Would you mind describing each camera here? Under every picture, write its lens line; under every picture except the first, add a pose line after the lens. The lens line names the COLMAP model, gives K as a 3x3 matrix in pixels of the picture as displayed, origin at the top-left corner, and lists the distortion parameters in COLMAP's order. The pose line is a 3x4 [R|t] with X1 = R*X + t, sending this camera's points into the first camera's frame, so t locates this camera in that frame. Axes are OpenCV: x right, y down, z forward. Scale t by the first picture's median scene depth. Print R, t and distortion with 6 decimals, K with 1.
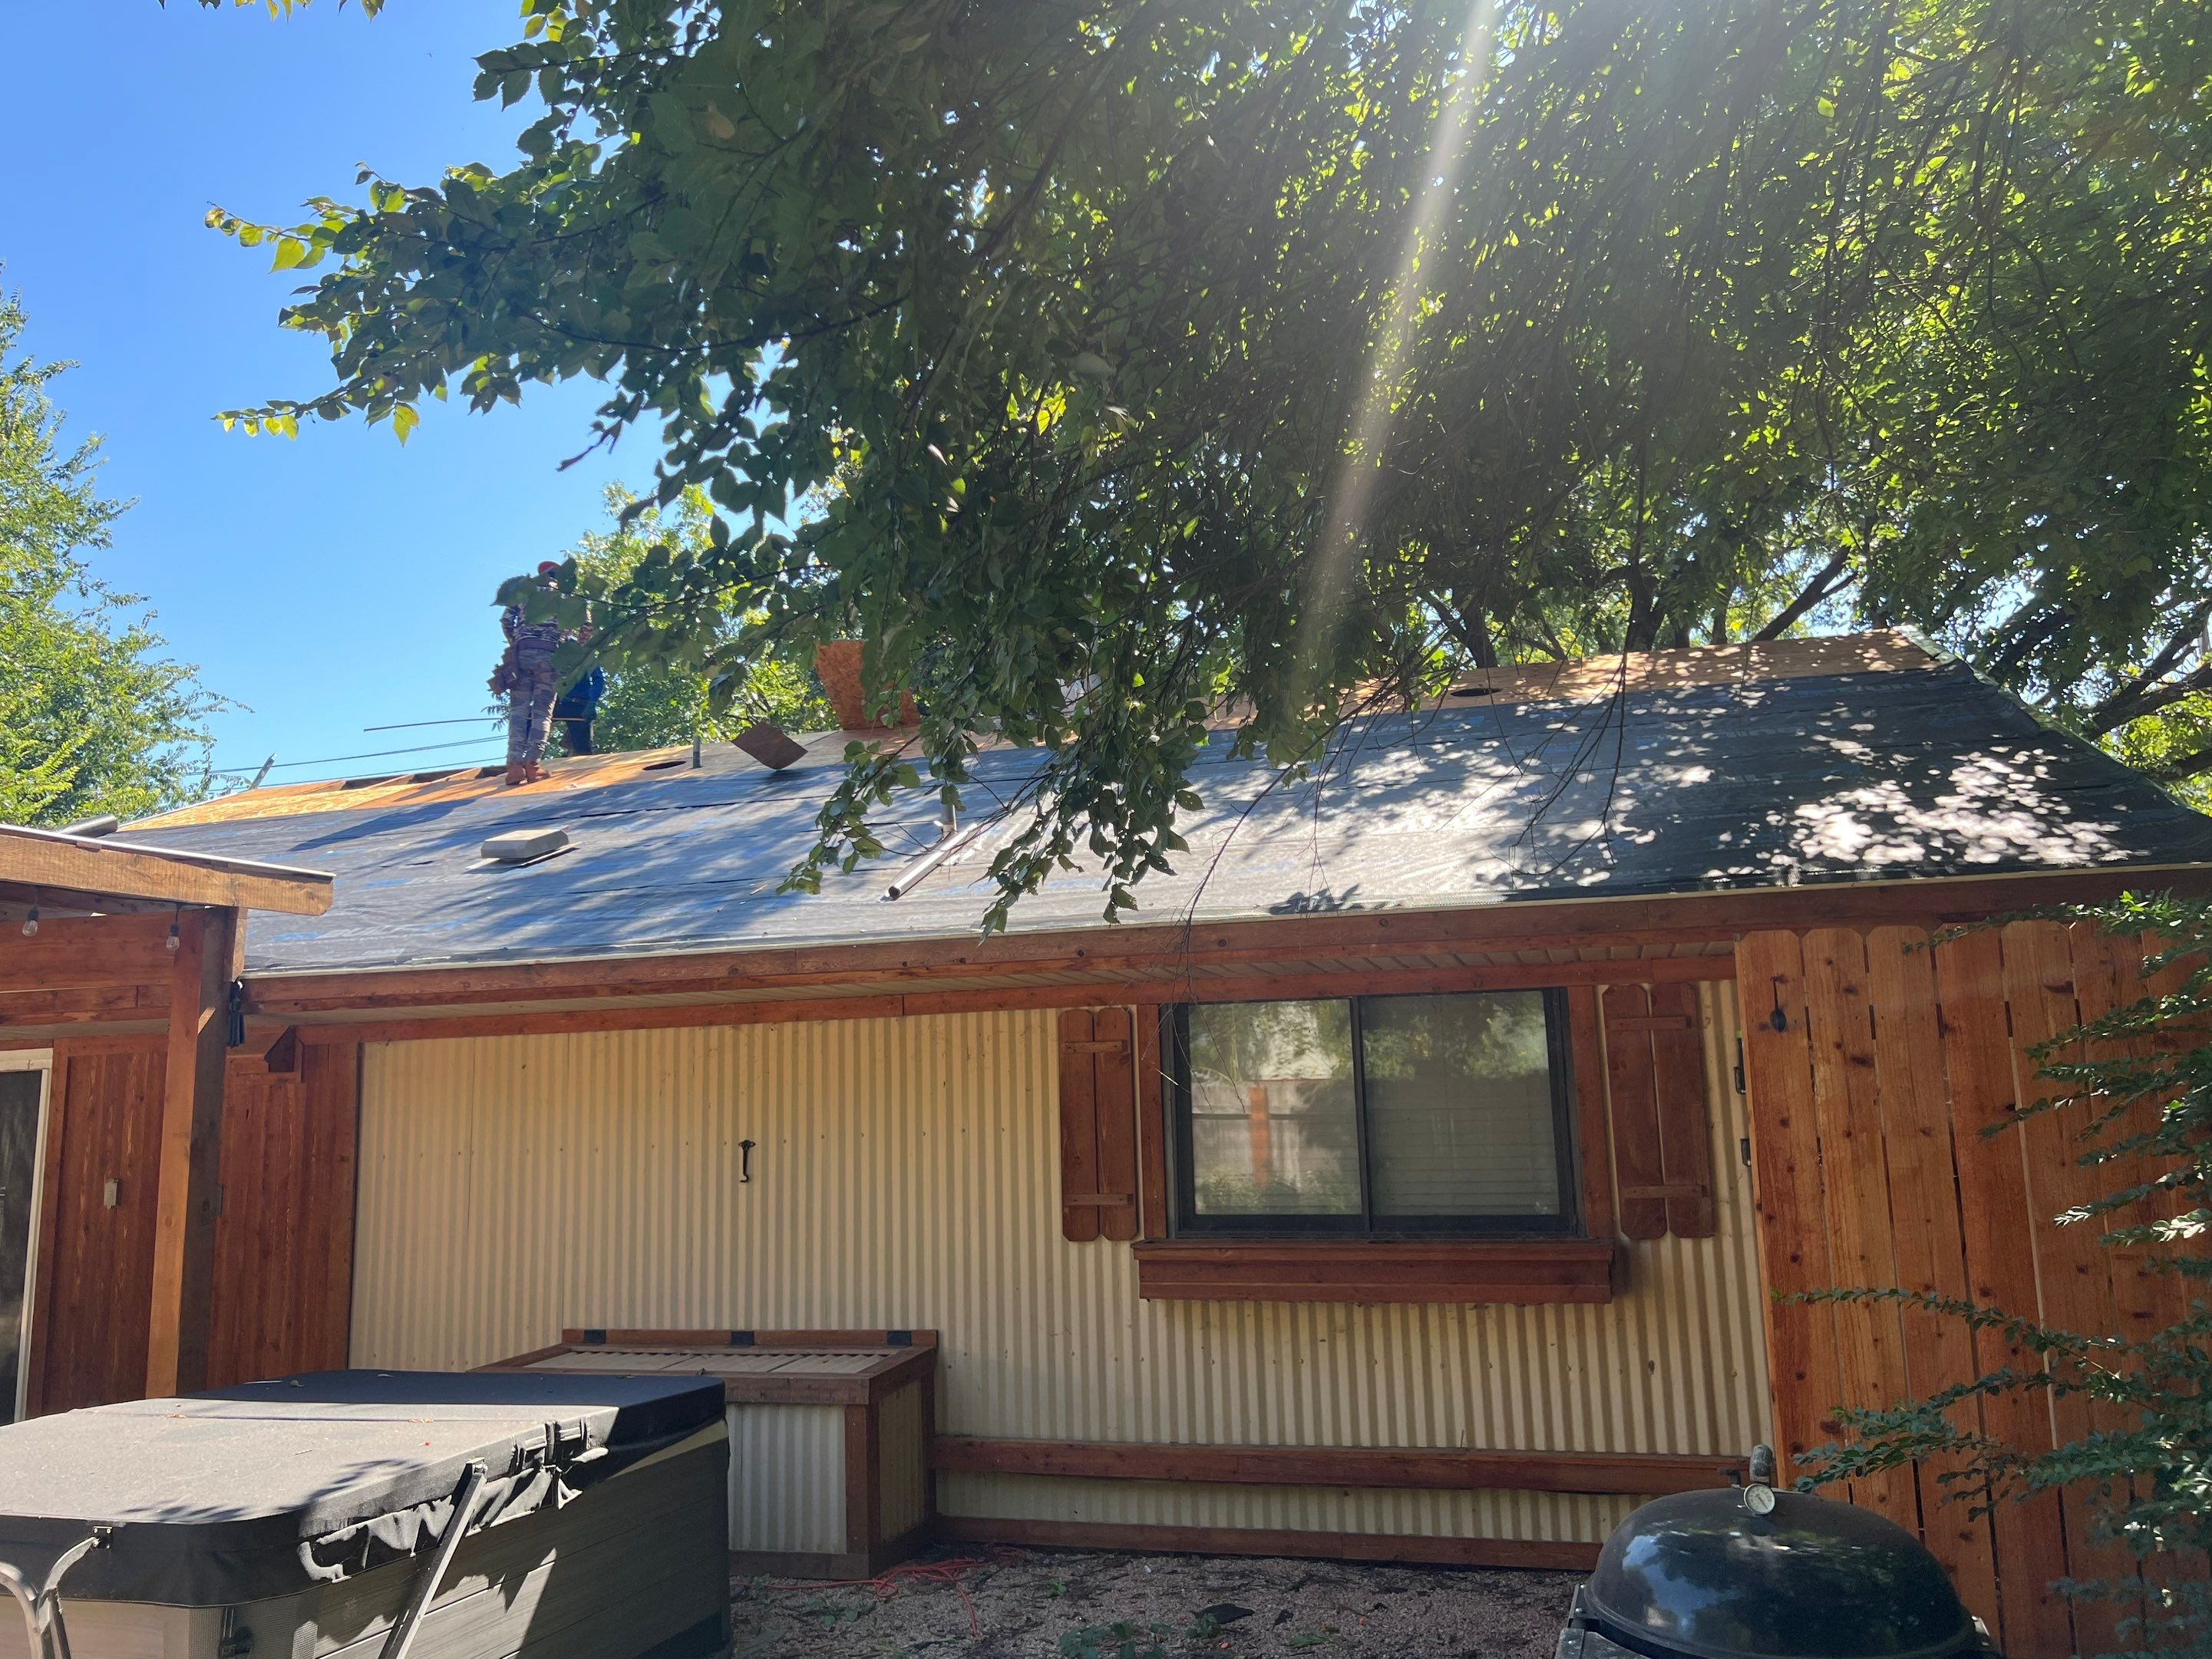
lens RADIAL K [[1791.0, 0, 1126.8], [0, 1791.0, 835.3], [0, 0, 1]] dist [0.057397, -0.075365]
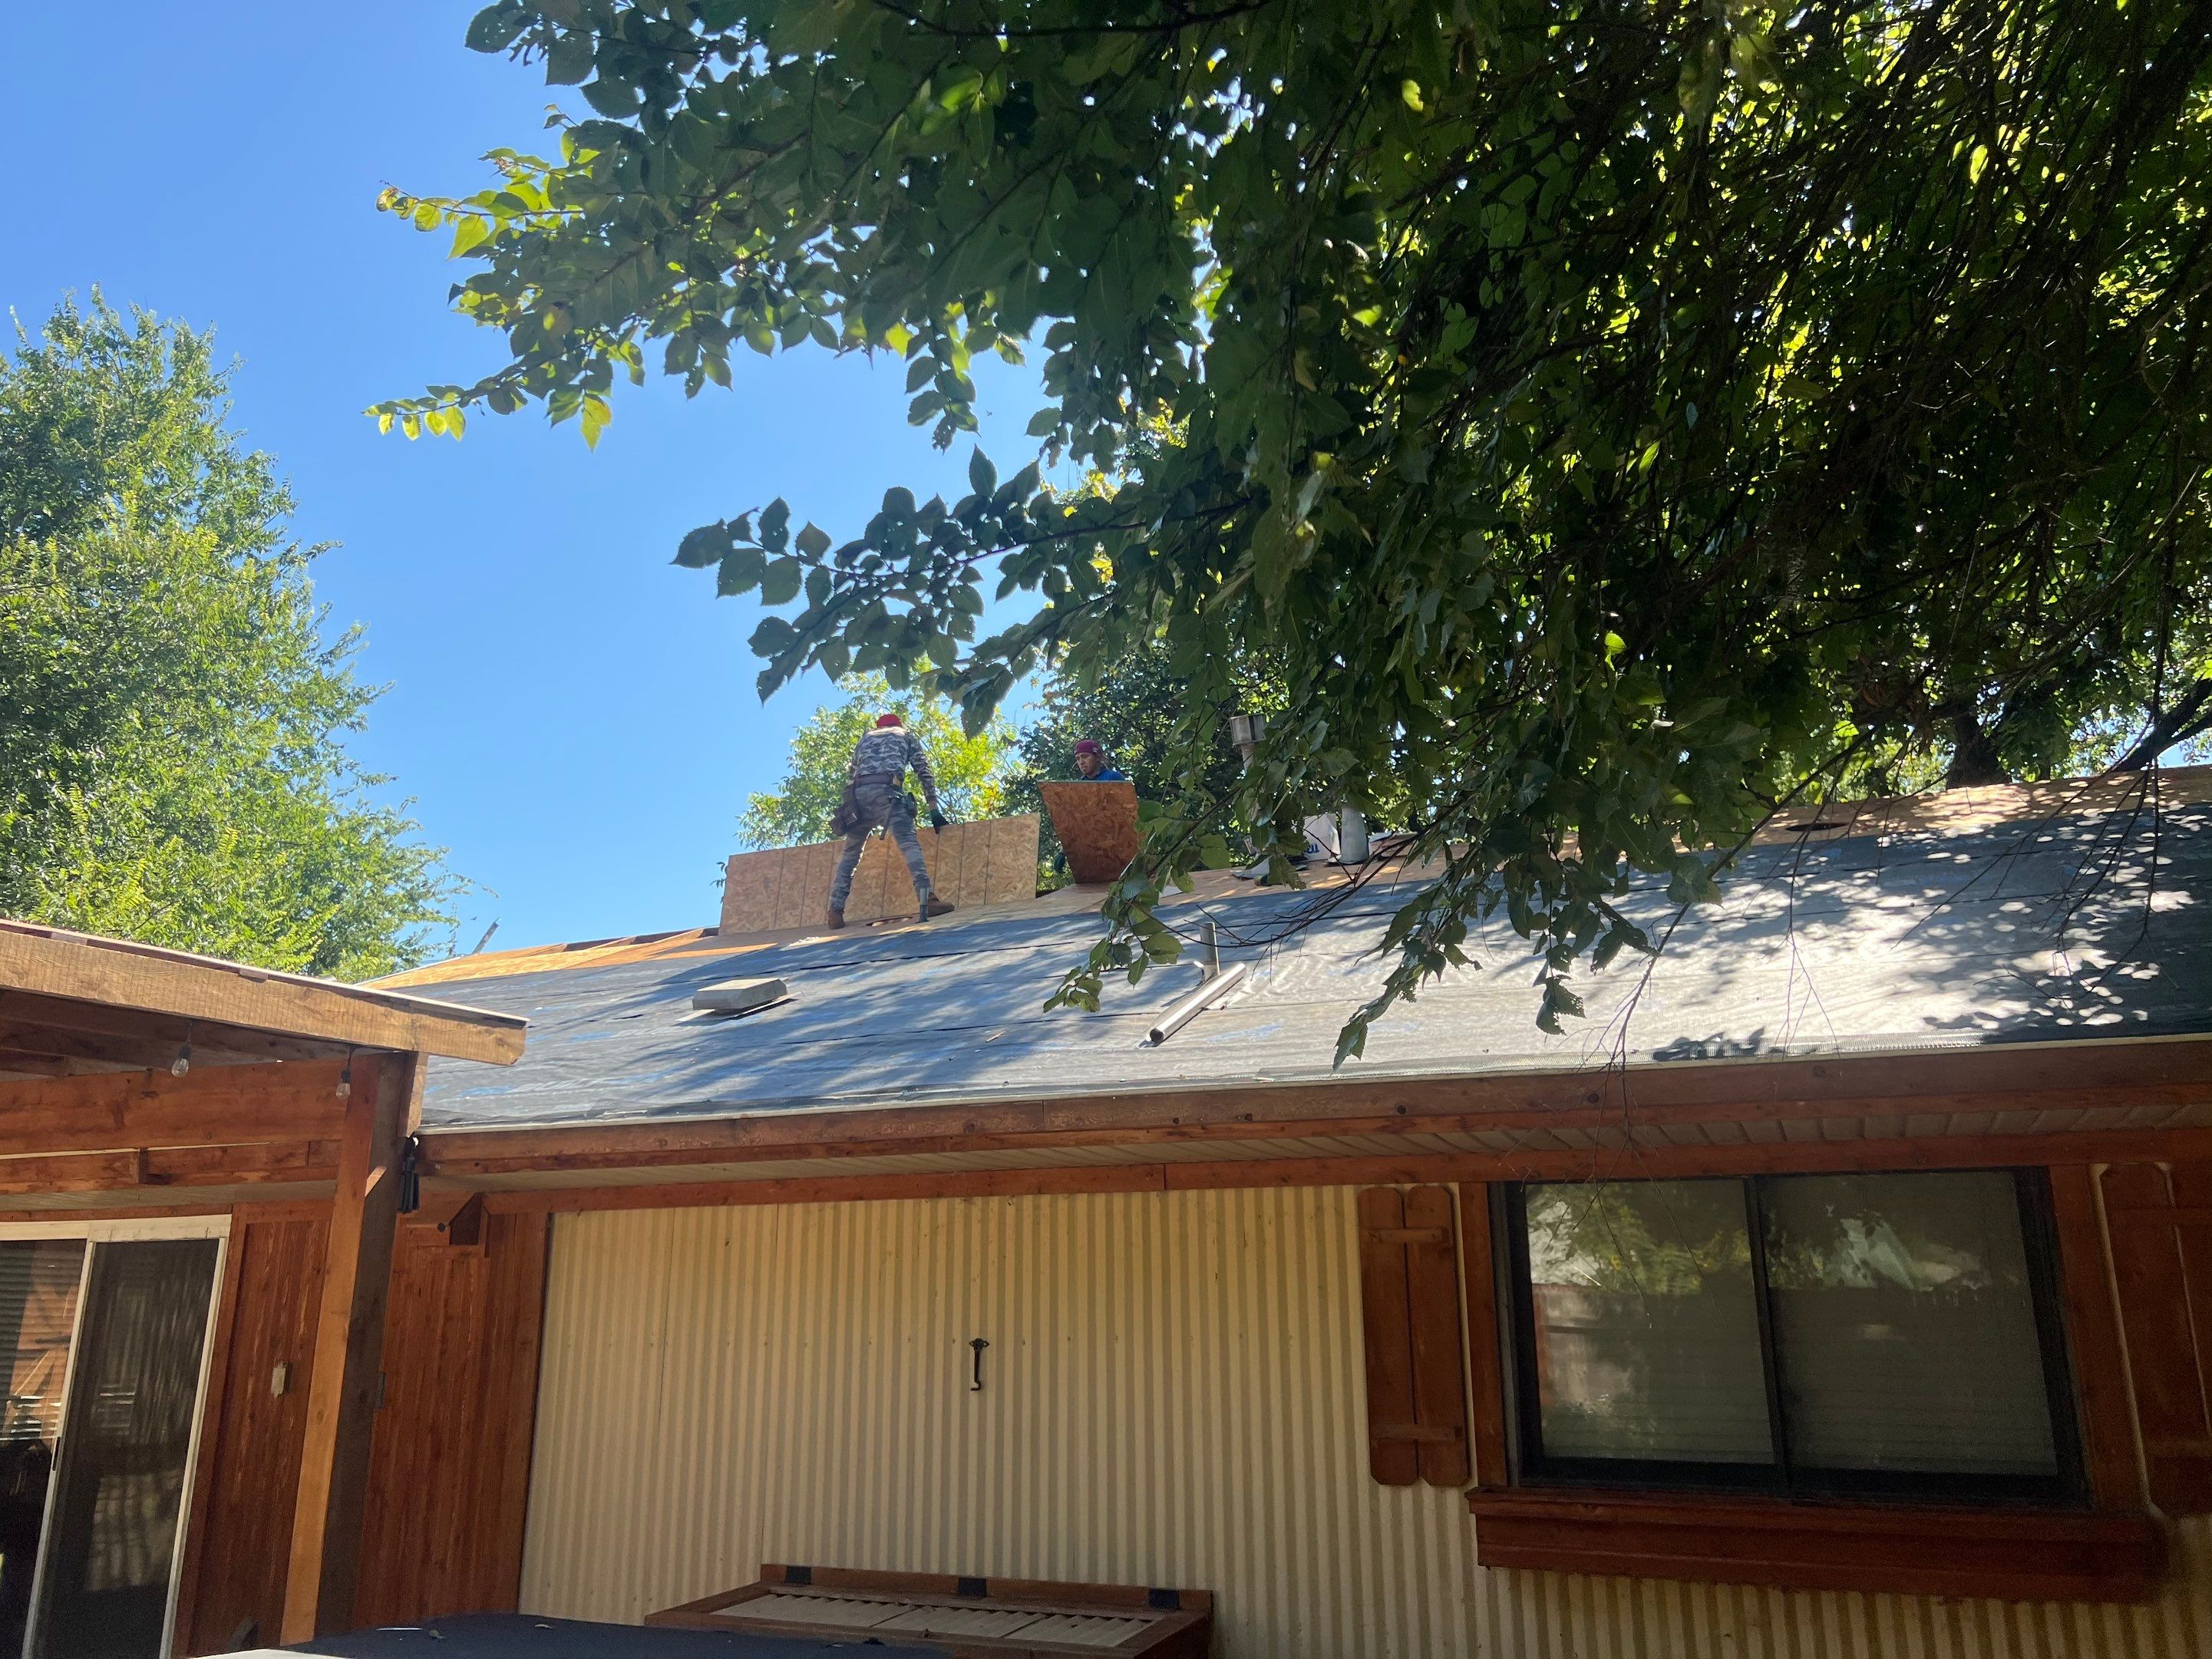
lens RADIAL K [[1791.0, 0, 1101.0], [0, 1791.0, 841.4], [0, 0, 1]] dist [0.057397, -0.075365]
pose [[0.991419, -0.007395, -0.130514, -0.048073], [-0.006181, 0.994630, -0.103310, 0.028030], [0.130577, 0.103230, 0.986049, 0.173478]]
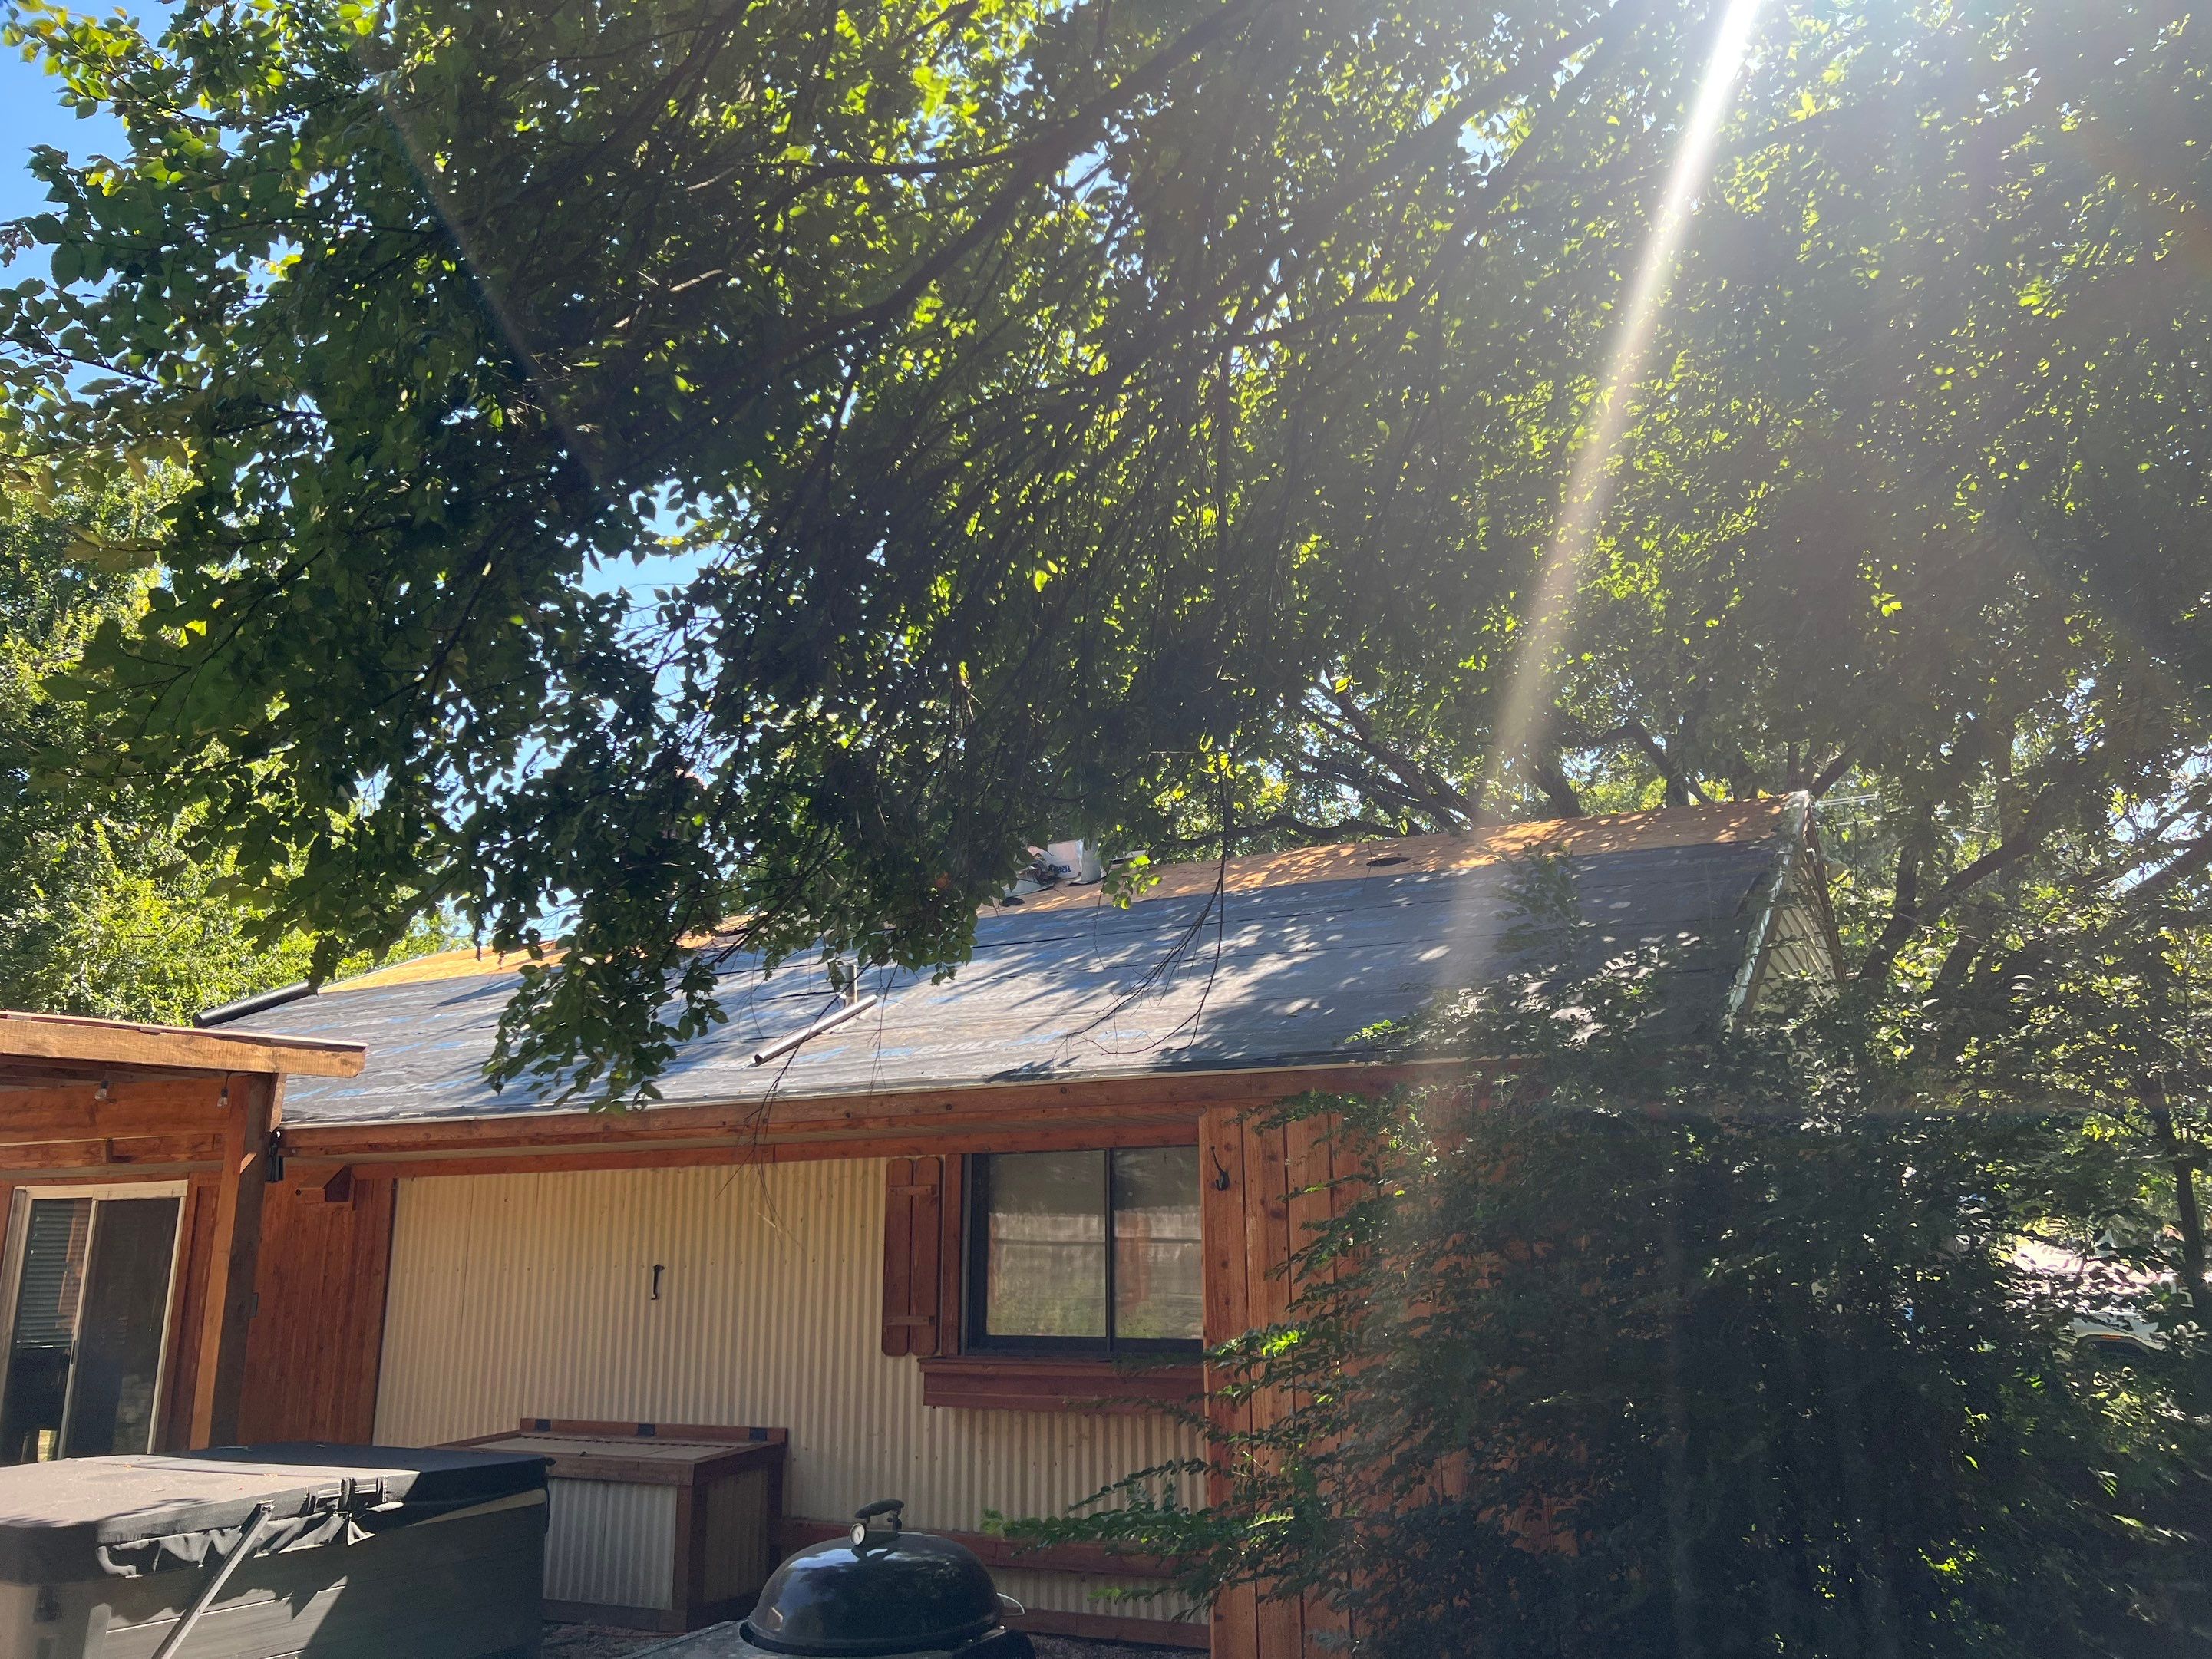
lens RADIAL K [[1791.0, 0, 1117.2], [0, 1791.0, 816.3], [0, 0, 1]] dist [0.057397, -0.075365]
pose [[0.983005, -0.026960, -0.181589, 0.350136], [0.013475, 0.997086, -0.075089, -0.039561], [0.183084, 0.071366, 0.980504, -0.172538]]
